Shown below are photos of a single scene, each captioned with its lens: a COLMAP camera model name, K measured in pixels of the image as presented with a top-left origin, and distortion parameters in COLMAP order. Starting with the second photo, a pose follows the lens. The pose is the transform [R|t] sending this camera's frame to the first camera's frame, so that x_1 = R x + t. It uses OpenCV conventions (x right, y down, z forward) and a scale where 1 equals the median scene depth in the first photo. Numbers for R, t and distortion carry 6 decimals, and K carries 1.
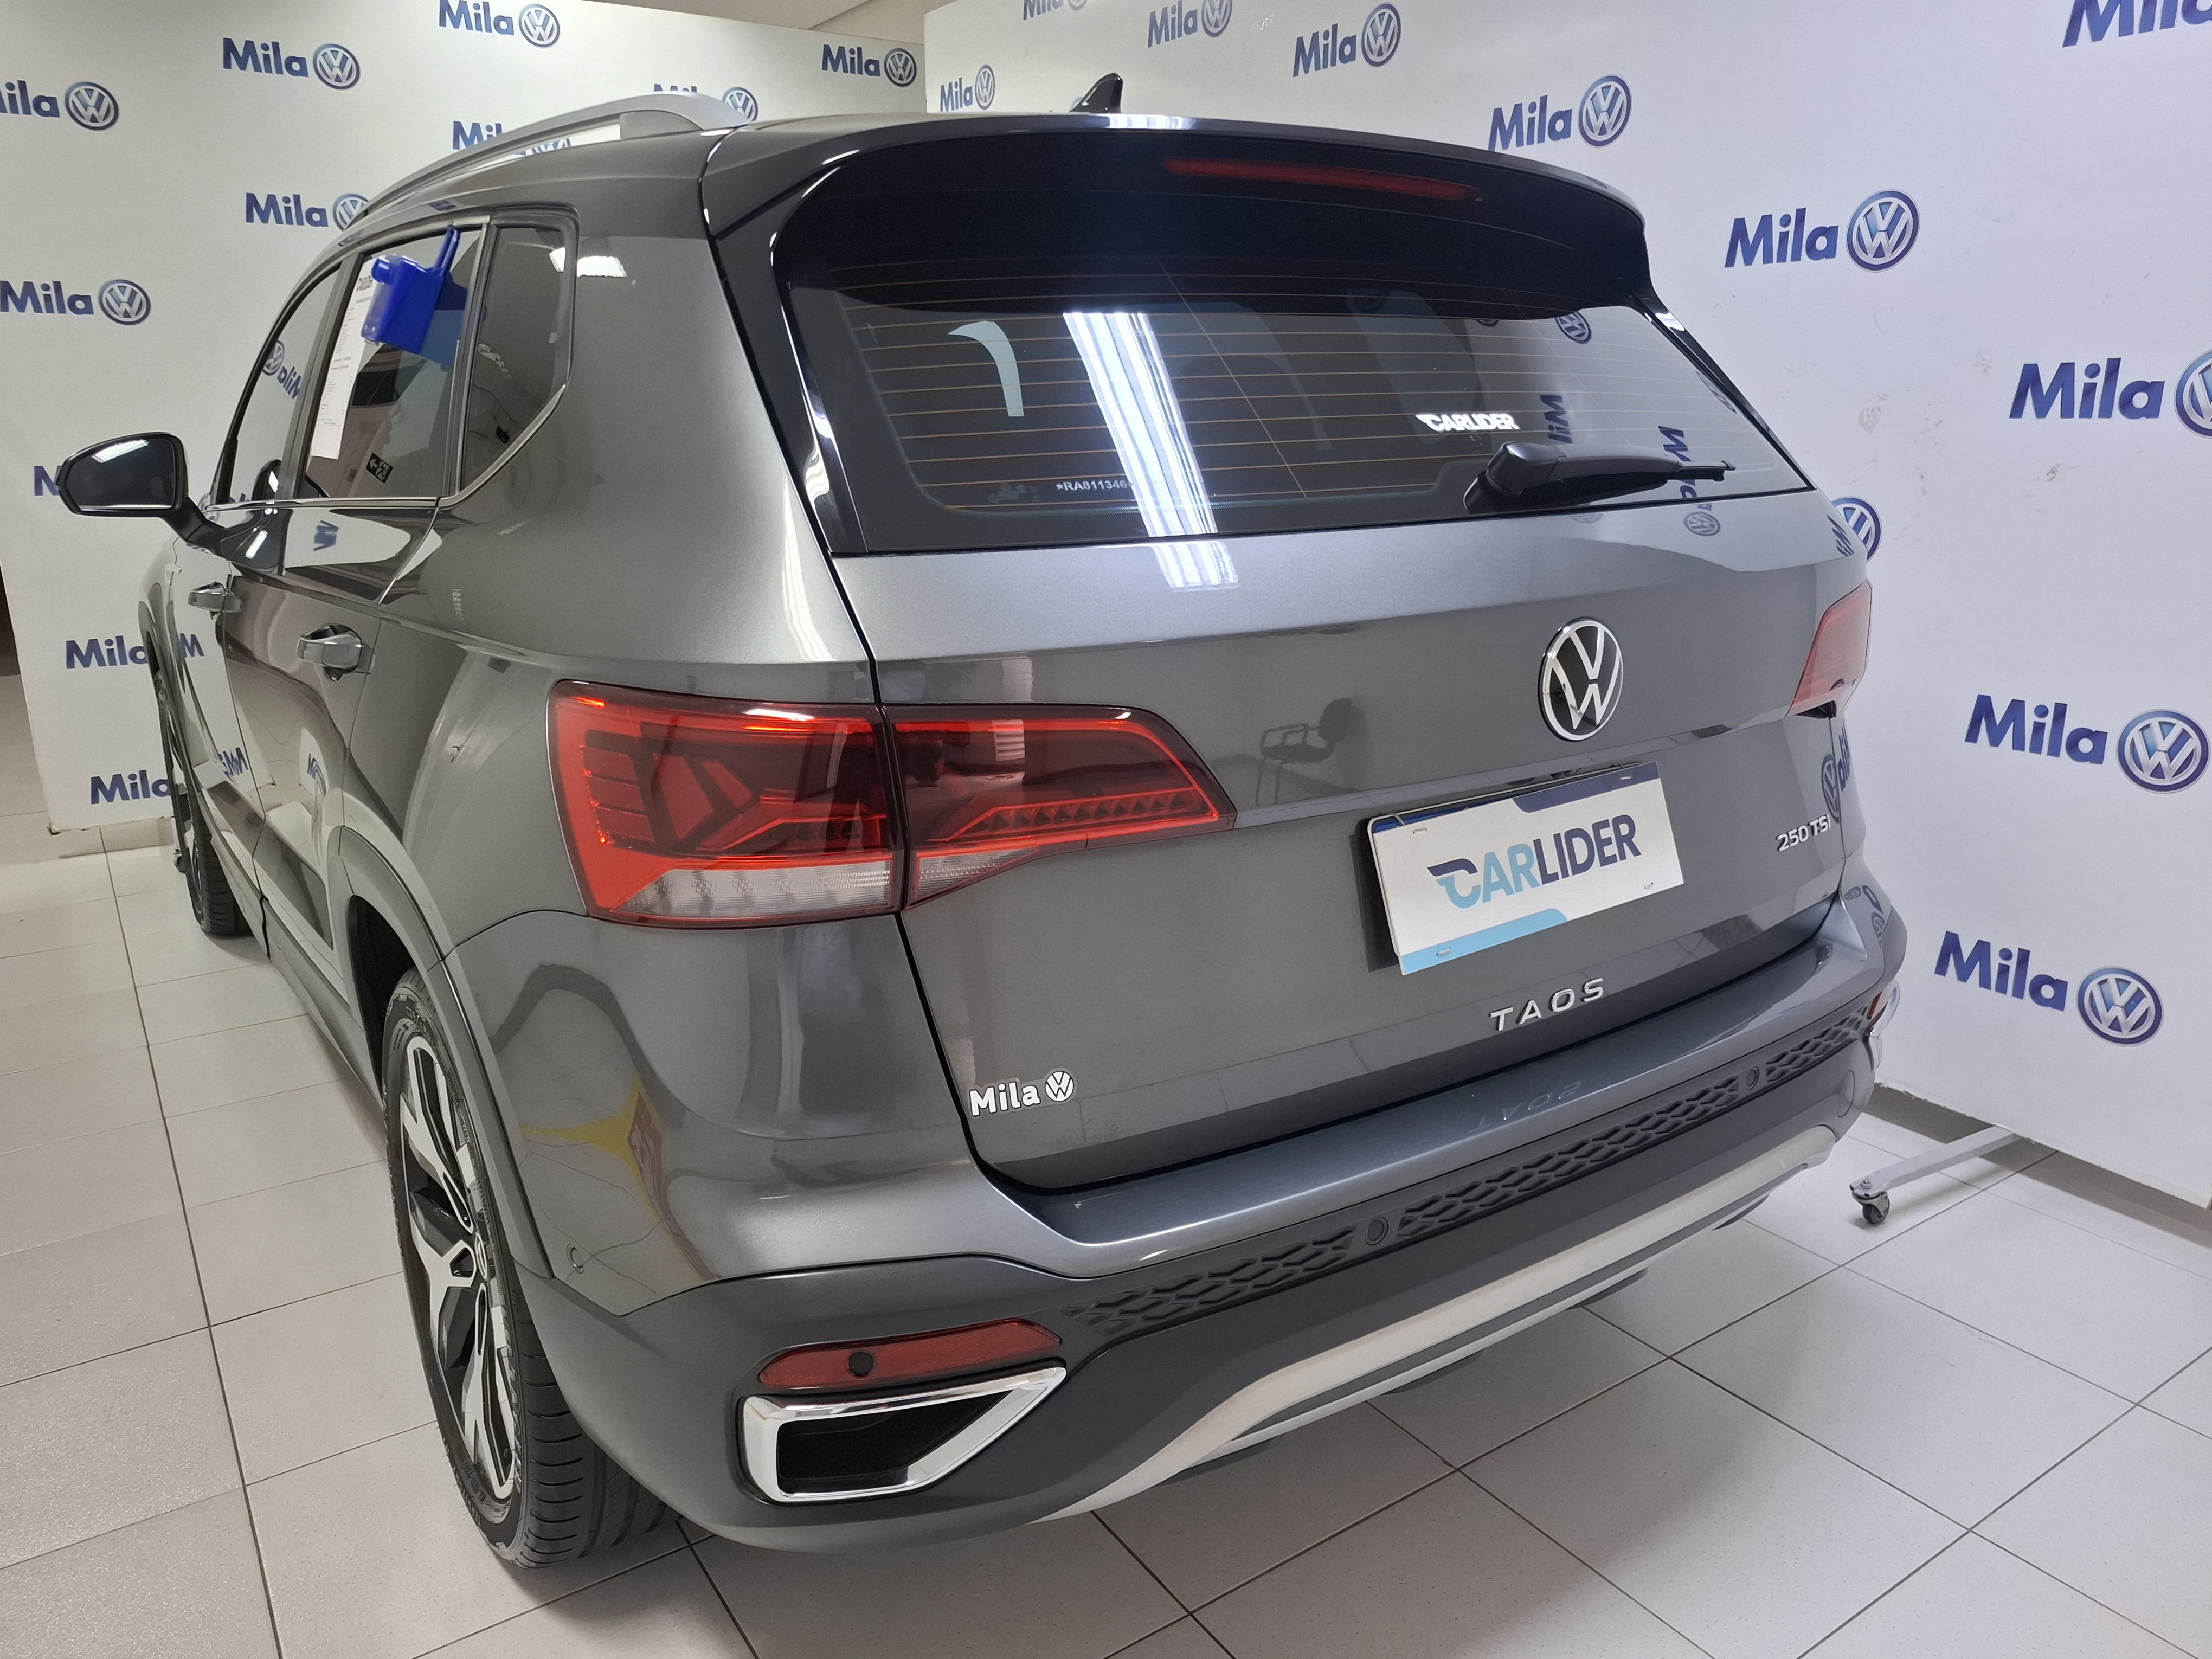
lens RADIAL K [[1570.5, 0, 1120.0], [0, 1570.5, 860.1], [0, 0, 1]] dist [0.071742, -0.066235]
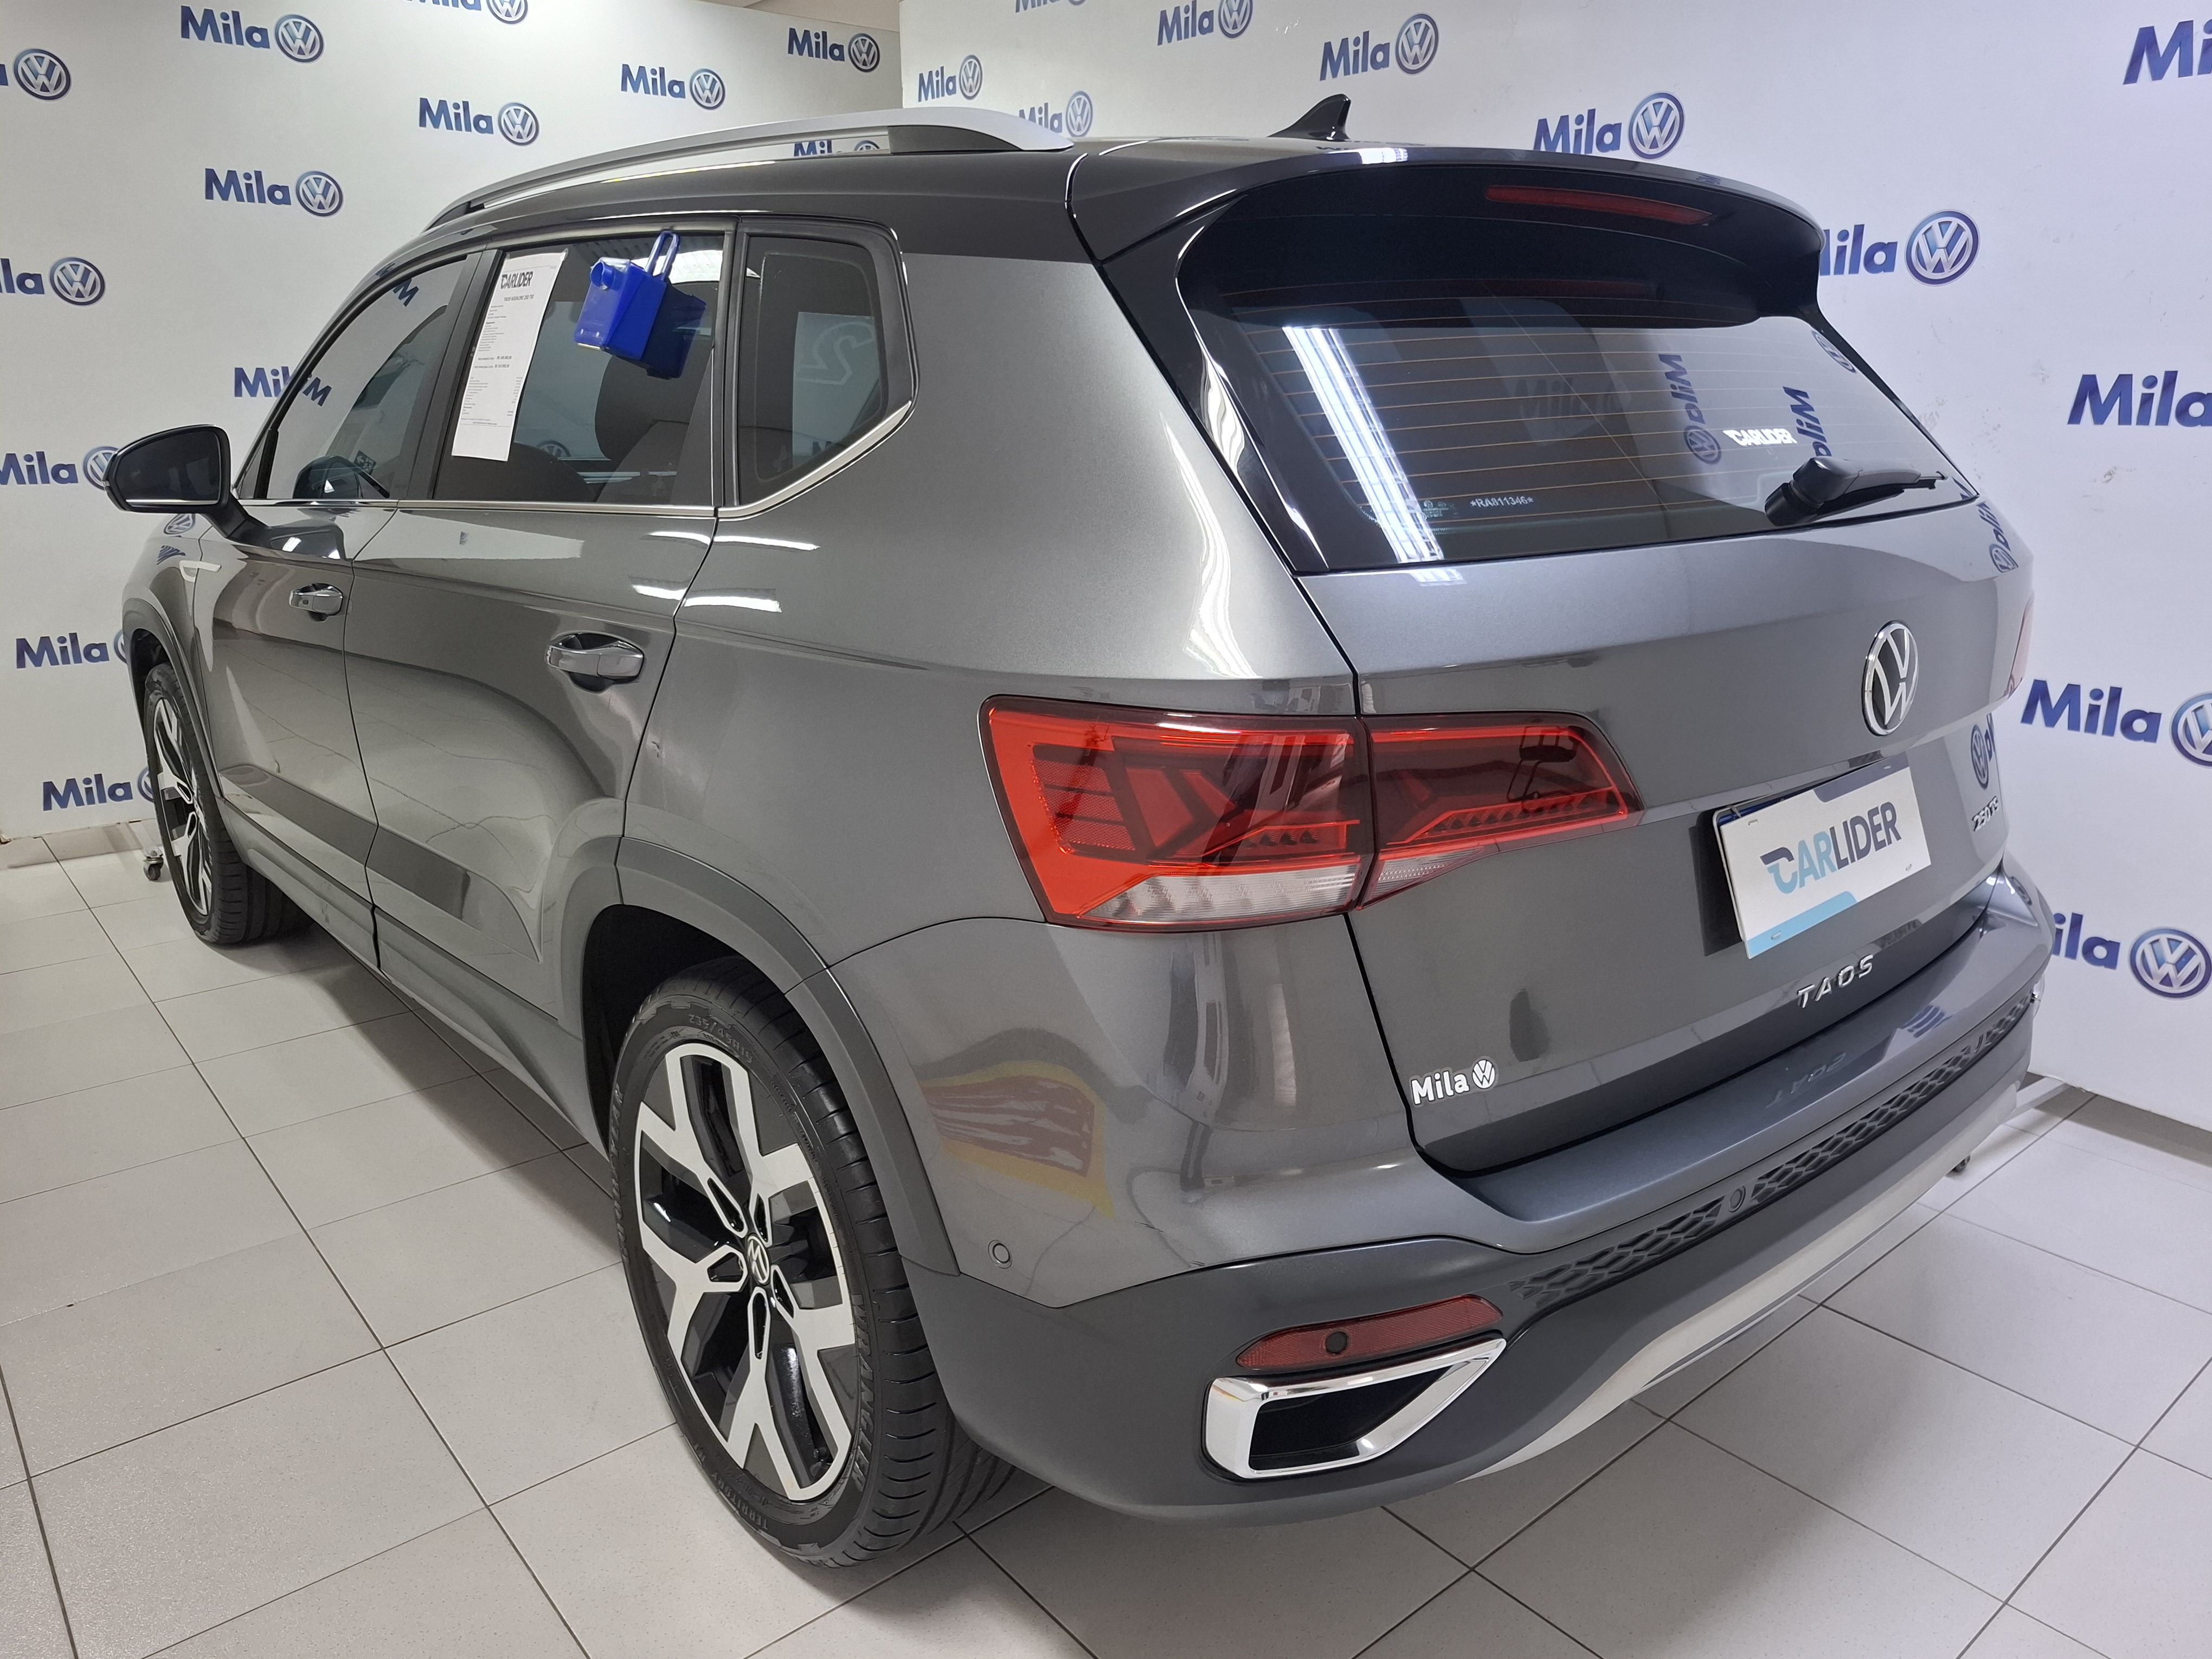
lens RADIAL K [[1571.3, 0, 1108.6], [0, 1571.3, 849.7], [0, 0, 1]] dist [0.064692, -0.058362]
pose [[0.994624, -0.022040, 0.101181, -0.206975], [0.021370, 0.999742, 0.007702, -0.010363], [-0.101325, -0.005498, 0.994838, -0.013395]]
